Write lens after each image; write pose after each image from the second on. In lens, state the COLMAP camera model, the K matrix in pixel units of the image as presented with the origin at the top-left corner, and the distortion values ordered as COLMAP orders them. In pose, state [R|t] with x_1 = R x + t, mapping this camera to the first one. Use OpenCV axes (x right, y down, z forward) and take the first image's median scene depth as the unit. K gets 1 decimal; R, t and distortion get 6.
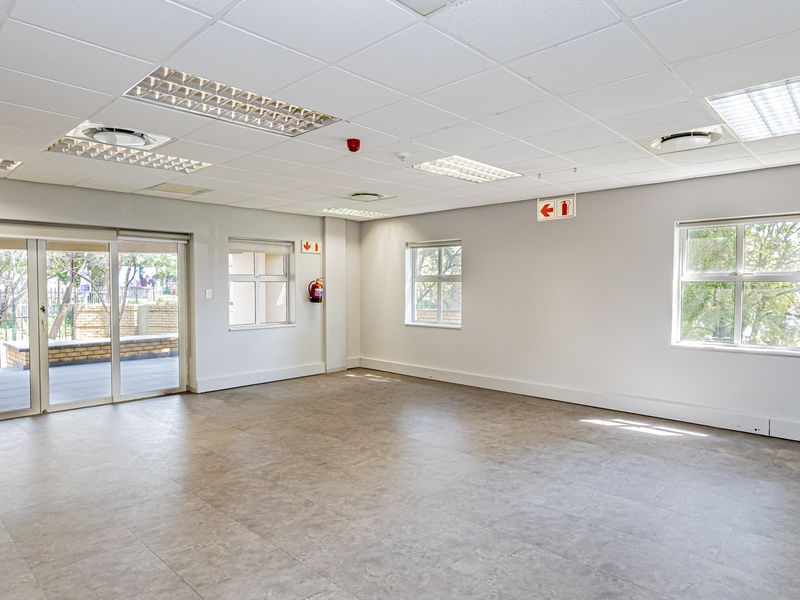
lens RADIAL K [[494.1, 0, 400.0], [0, 494.1, 300.0], [0, 0, 1]] dist [0.005826, 0.000127]
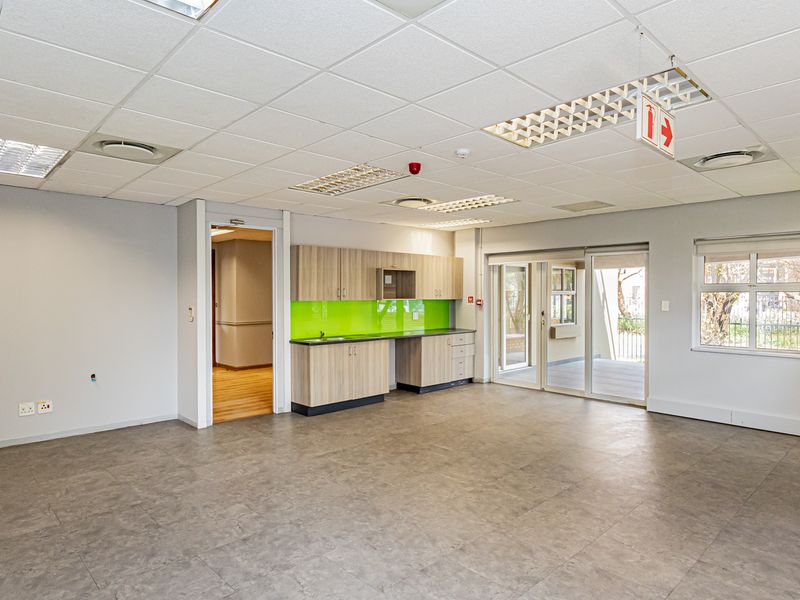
lens RADIAL K [[494.1, 0, 400.0], [0, 494.1, 300.0], [0, 0, 1]] dist [0.005826, 0.000127]
pose [[-0.041842, 0.010718, -0.999067, 0.832469], [-0.031858, 0.999420, 0.012056, -0.028995], [0.998616, 0.032333, -0.041477, 0.853510]]
